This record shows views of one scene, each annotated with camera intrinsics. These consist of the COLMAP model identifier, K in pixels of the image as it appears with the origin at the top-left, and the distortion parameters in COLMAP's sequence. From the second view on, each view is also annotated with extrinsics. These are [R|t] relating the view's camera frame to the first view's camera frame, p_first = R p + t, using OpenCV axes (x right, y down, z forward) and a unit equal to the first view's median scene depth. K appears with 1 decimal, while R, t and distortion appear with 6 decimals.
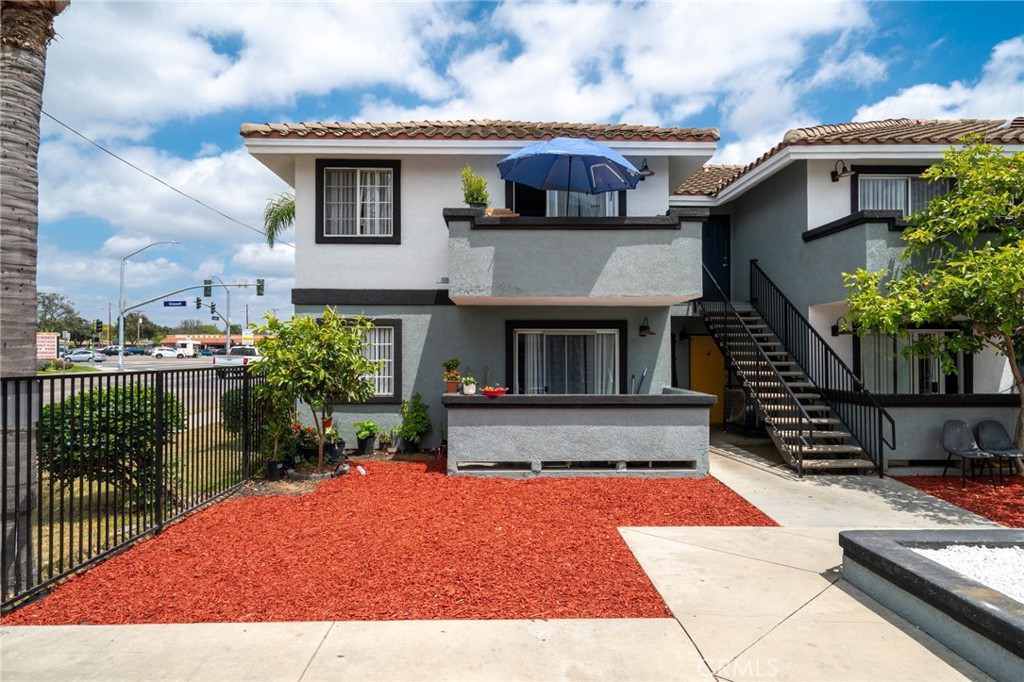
lens RADIAL K [[622.4, 0, 512.0], [0, 622.4, 341.0], [0, 0, 1]] dist [0.008397, 0.002354]
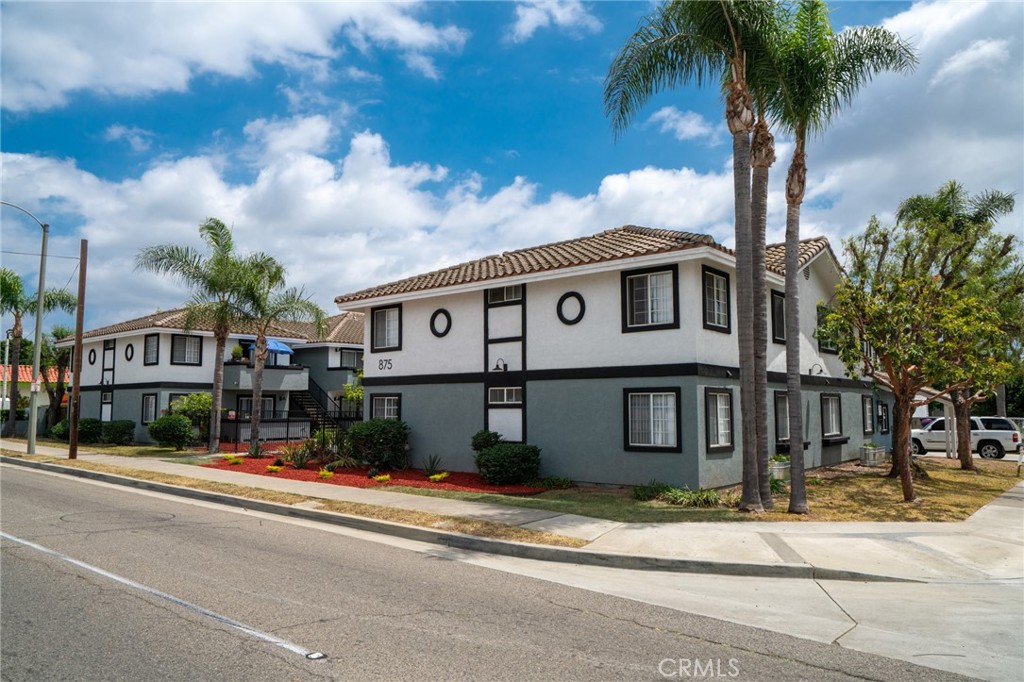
lens RADIAL K [[711.5, 0, 473.7], [0, 711.5, 356.5], [0, 0, 1]] dist [0.166721, -0.180974]
pose [[0.698329, 0.054031, 0.713735, -1.912033], [-0.019701, 0.998220, -0.056292, -0.049724], [-0.715506, 0.025249, 0.698150, -2.453687]]
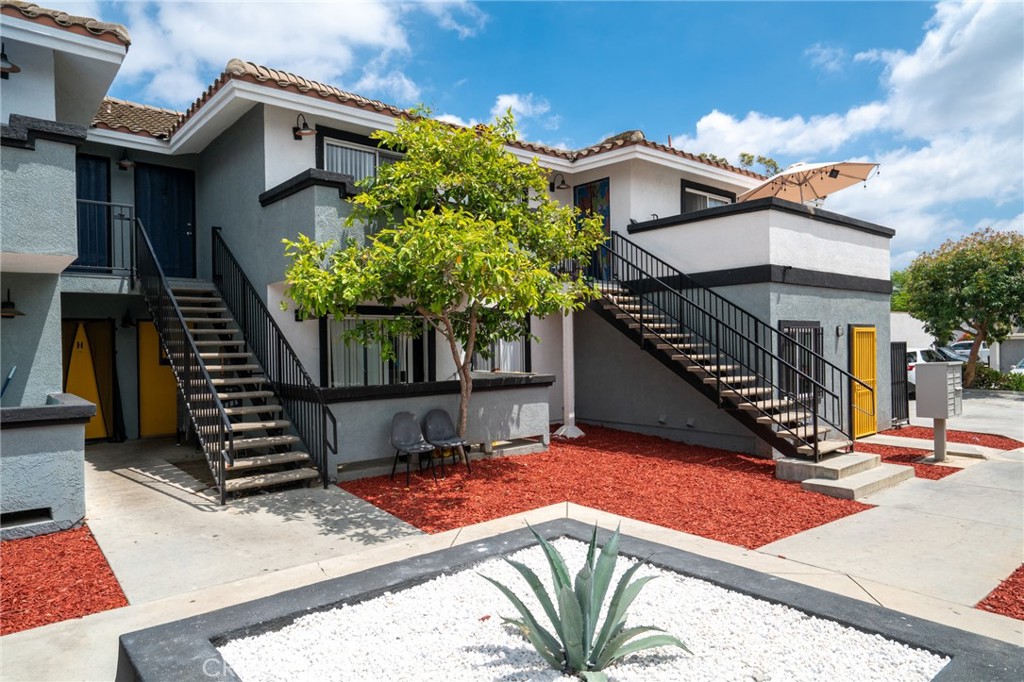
lens RADIAL K [[642.1, 0, 512.0], [0, 642.1, 341.0], [0, 0, 1]] dist [0.003248, 0.001707]
pose [[0.773887, -0.008134, 0.633271, 0.224023], [0.001290, 0.999936, 0.011267, 0.011295], [-0.633322, -0.007902, 0.773848, 0.163529]]
